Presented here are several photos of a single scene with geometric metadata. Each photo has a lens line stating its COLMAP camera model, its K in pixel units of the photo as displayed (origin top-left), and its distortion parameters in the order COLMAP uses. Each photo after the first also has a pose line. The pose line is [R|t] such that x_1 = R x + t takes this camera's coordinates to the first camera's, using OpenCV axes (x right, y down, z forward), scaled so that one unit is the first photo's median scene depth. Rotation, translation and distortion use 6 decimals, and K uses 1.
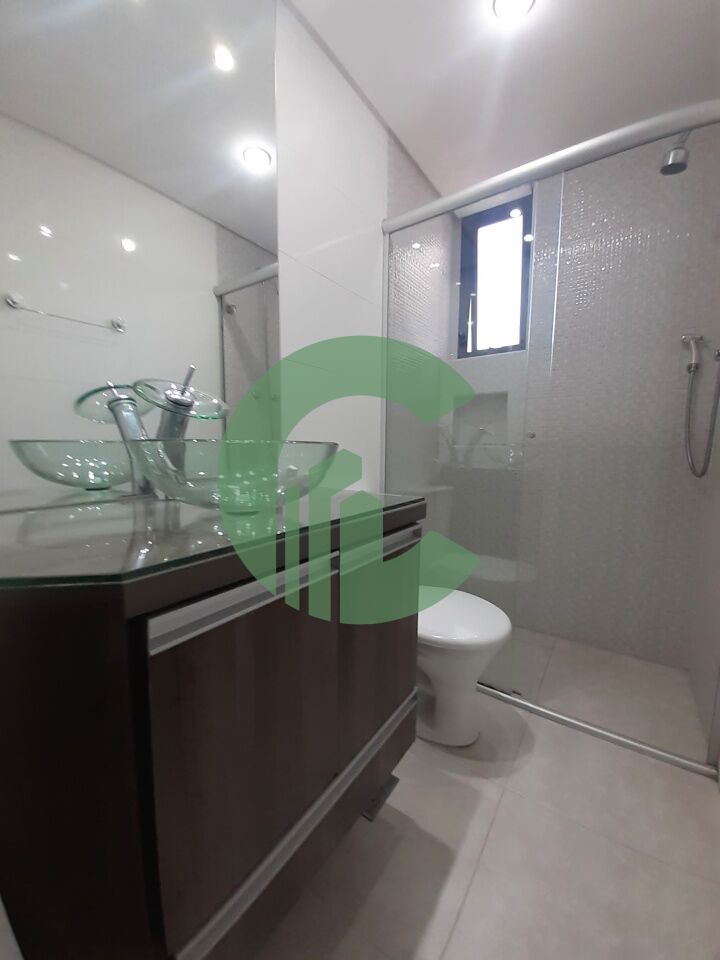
lens RADIAL K [[376.6, 0, 366.4], [0, 376.6, 480.5], [0, 0, 1]] dist [0.008170, -0.010526]
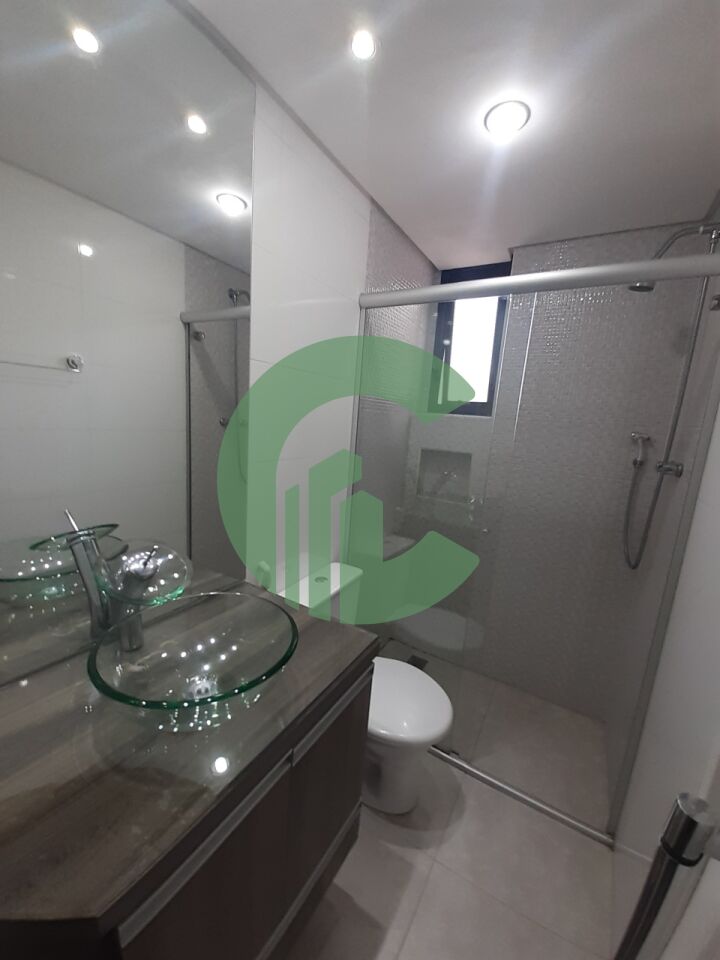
lens RADIAL K [[376.6, 0, 366.5], [0, 376.6, 489.0], [0, 0, 1]] dist [0.008170, -0.010526]
pose [[0.994969, 0.053734, 0.084557, 0.004163], [-0.059974, 0.995522, 0.073069, -0.235380], [-0.080252, -0.077772, 0.993736, -0.016908]]
